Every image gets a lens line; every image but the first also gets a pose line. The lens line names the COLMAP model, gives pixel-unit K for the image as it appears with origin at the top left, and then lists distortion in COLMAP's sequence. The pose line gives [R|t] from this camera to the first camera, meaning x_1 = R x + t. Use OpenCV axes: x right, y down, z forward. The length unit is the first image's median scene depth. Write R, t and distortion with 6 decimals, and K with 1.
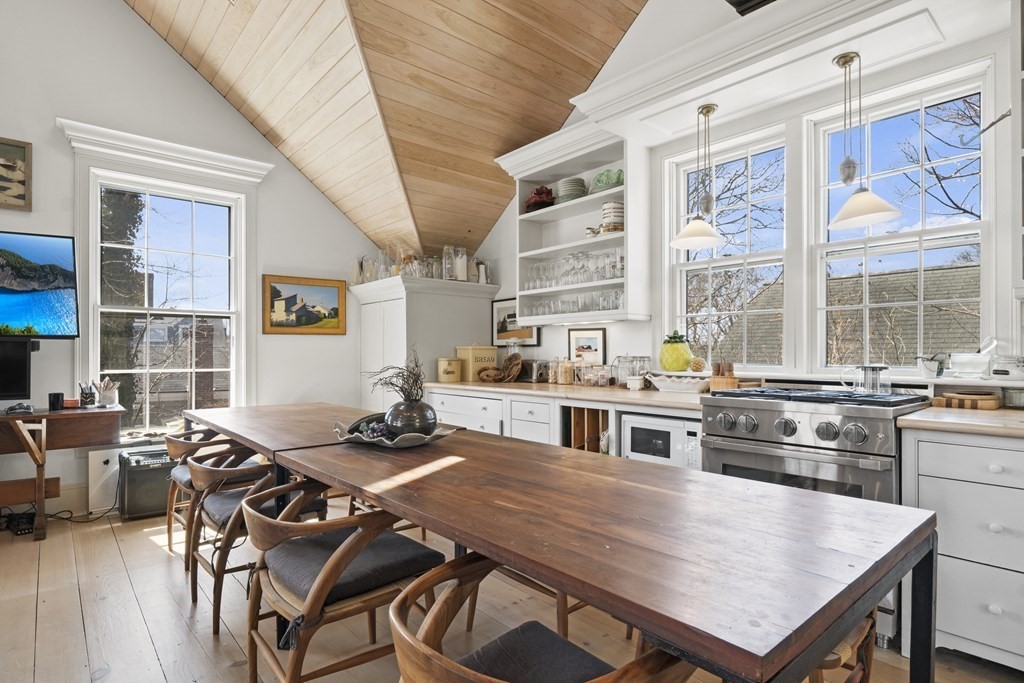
lens RADIAL K [[543.4, 0, 510.3], [0, 543.4, 356.7], [0, 0, 1]] dist [-0.004092, -0.000969]
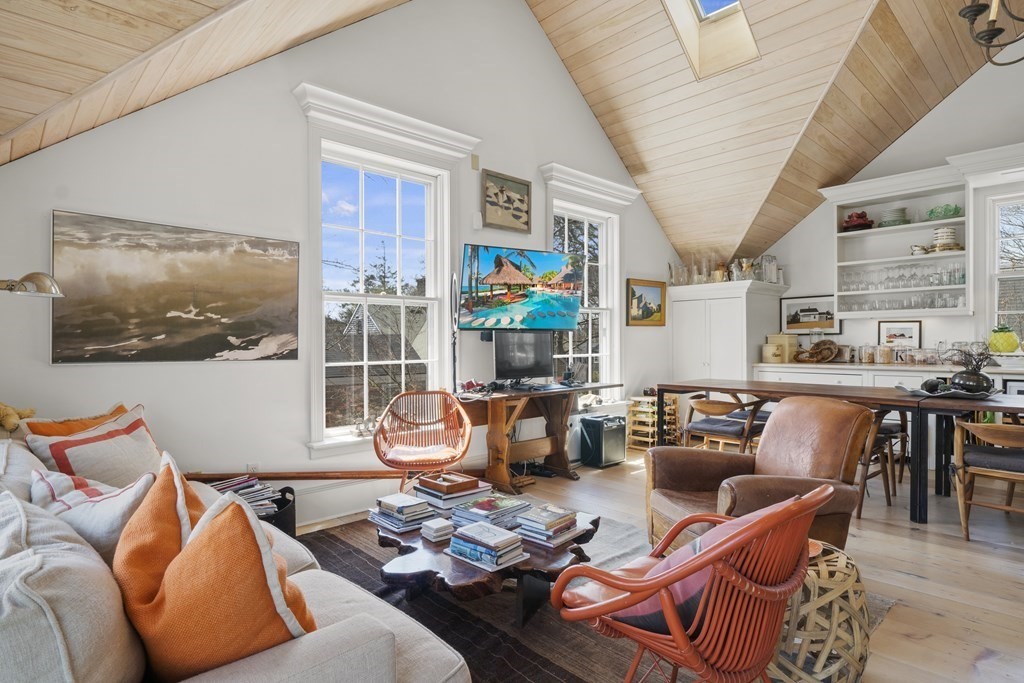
lens RADIAL K [[557.8, 0, 510.9], [0, 557.8, 351.5], [0, 0, 1]] dist [-0.001491, 0.000091]
pose [[0.998670, -0.007411, 0.051025, -0.827058], [0.006684, 0.999874, 0.014415, -0.003331], [-0.051125, -0.014055, 0.998593, -0.288408]]
